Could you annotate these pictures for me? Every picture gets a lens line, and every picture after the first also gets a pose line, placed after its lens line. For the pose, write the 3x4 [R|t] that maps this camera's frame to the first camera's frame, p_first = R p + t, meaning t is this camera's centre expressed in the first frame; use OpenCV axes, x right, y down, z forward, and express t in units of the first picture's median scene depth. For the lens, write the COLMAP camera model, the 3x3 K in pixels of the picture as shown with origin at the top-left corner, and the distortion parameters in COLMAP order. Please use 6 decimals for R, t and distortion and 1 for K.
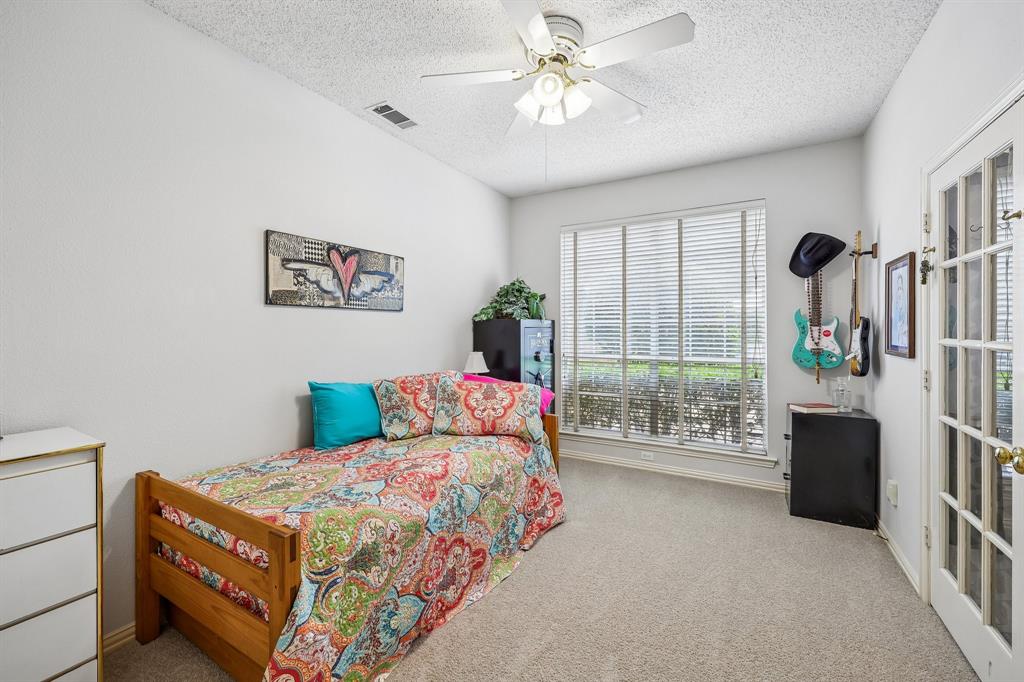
lens RADIAL K [[413.8, 0, 513.1], [0, 413.8, 337.3], [0, 0, 1]] dist [0.000444, 0.000282]
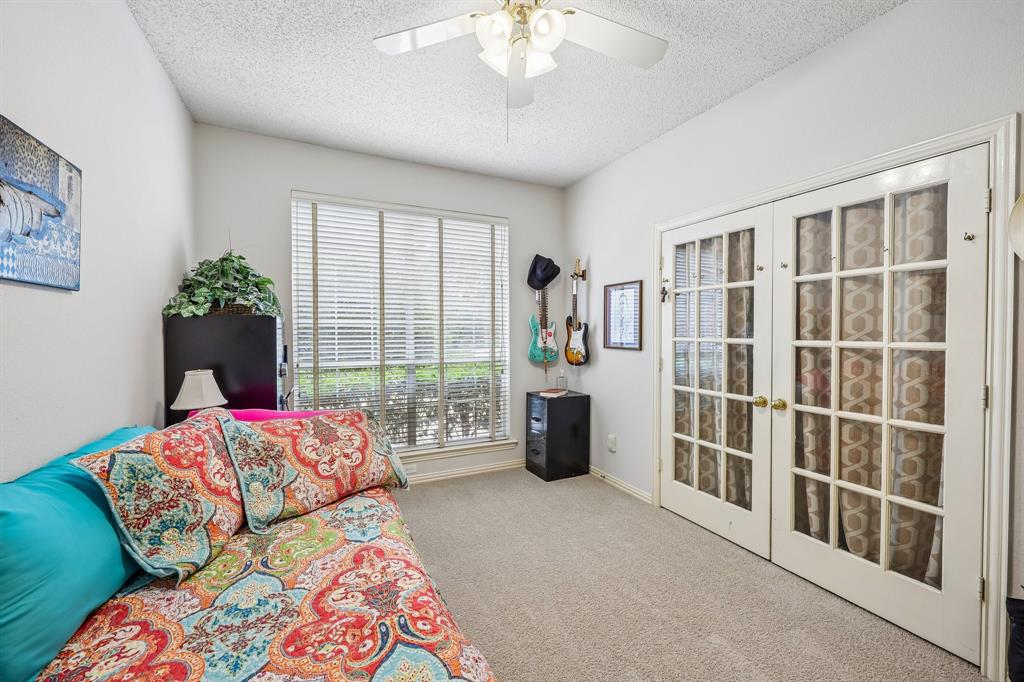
lens RADIAL K [[413.8, 0, 513.1], [0, 413.8, 337.3], [0, 0, 1]] dist [0.000444, 0.000282]
pose [[0.558243, -0.013121, 0.829574, -0.412338], [0.014429, 0.999877, 0.006105, -0.010060], [-0.829552, 0.008562, 0.558363, 0.402663]]
